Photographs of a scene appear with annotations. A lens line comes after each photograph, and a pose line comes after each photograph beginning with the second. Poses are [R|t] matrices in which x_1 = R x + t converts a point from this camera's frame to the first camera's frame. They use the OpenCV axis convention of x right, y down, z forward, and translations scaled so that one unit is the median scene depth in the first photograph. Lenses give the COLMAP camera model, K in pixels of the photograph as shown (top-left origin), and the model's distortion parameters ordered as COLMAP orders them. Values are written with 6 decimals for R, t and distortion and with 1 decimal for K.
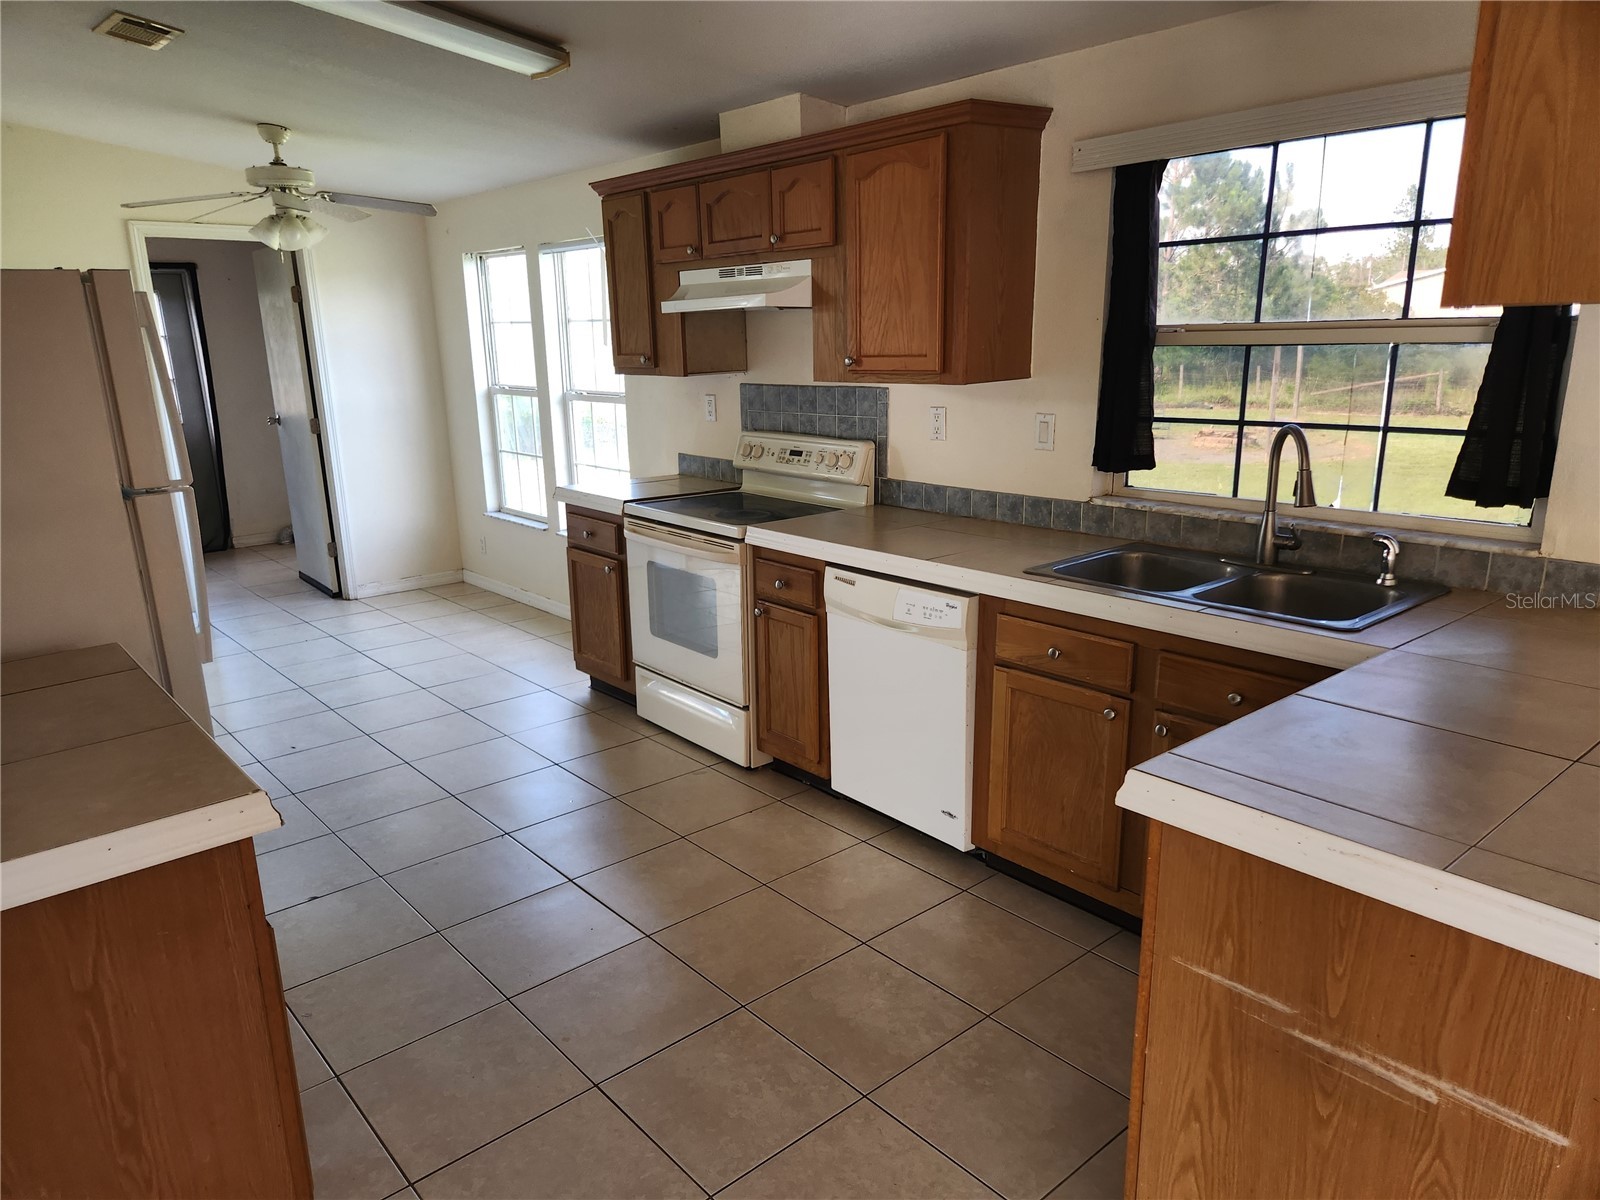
lens RADIAL K [[1071.3, 0, 763.9], [0, 1071.3, 621.6], [0, 0, 1]] dist [0.102105, -0.099263]
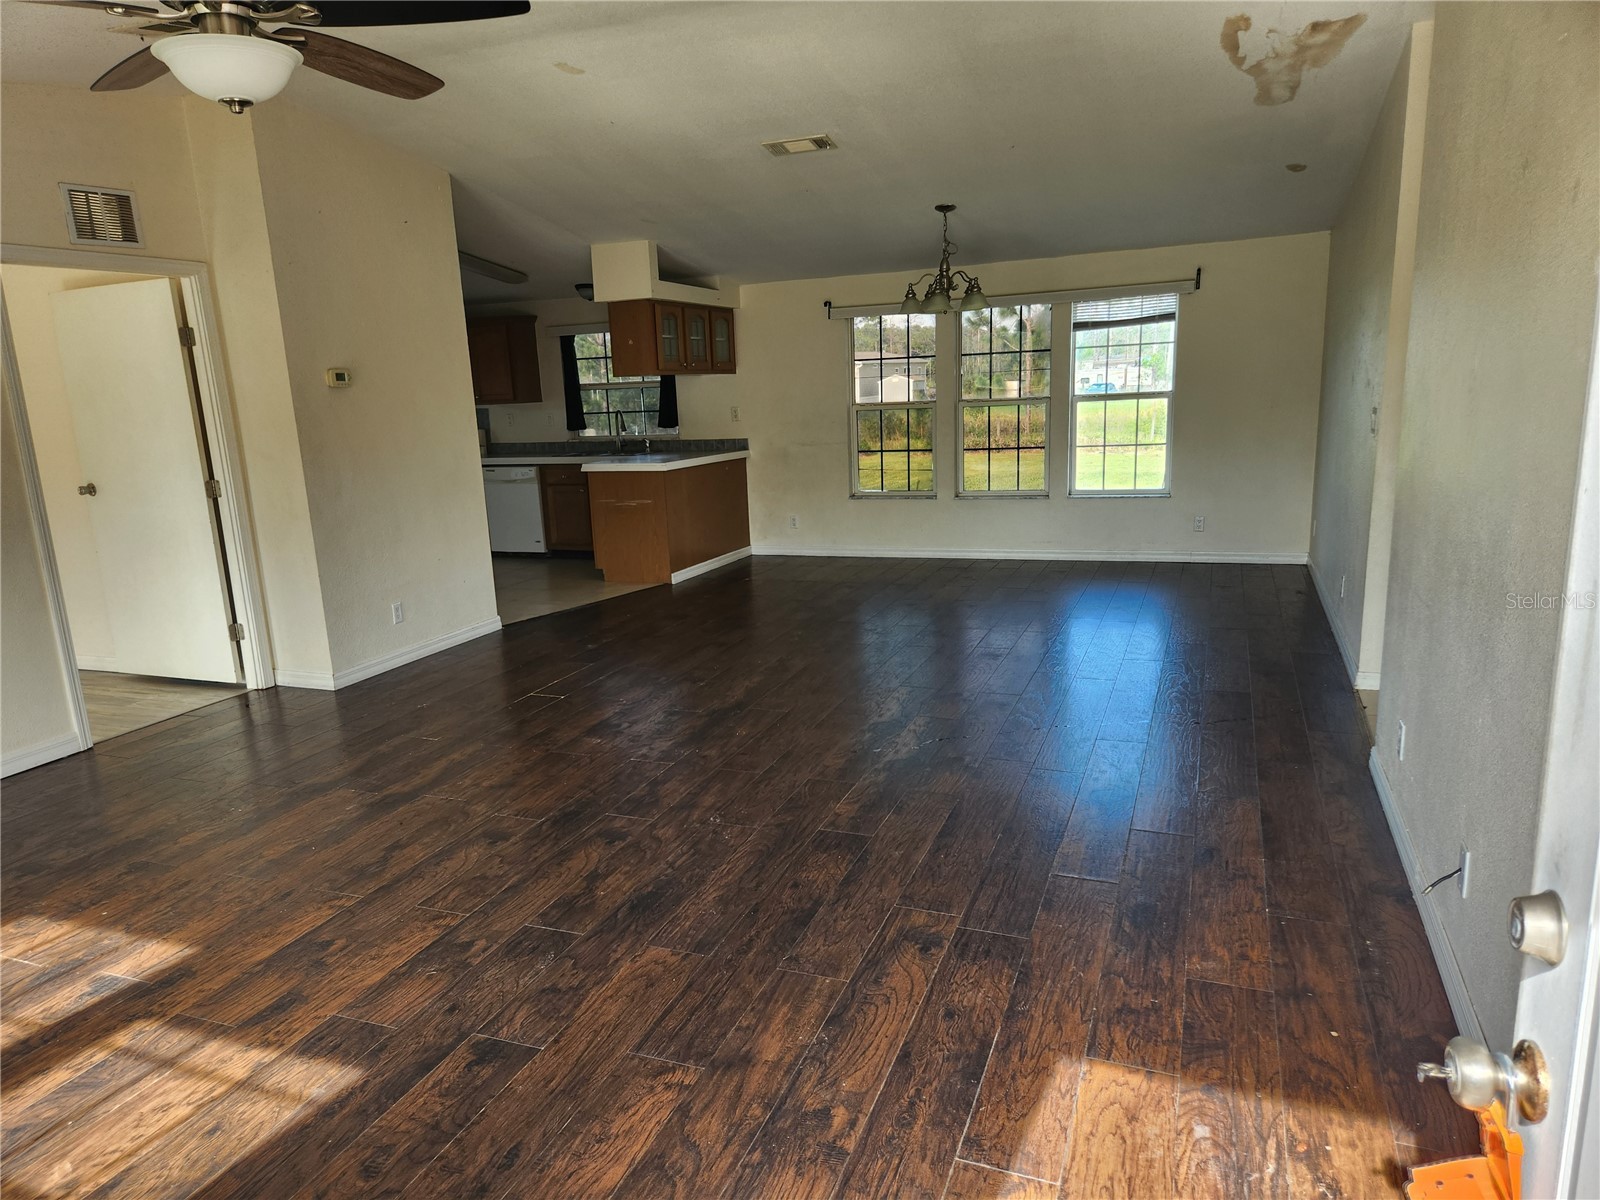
lens RADIAL K [[1071.3, 0, 763.9], [0, 1071.3, 621.6], [0, 0, 1]] dist [0.102105, -0.099263]
pose [[0.886029, -0.115894, 0.448911, -0.586696], [0.144584, 0.989037, -0.030034, 0.524060], [-0.440508, 0.091516, 0.893072, -1.773329]]
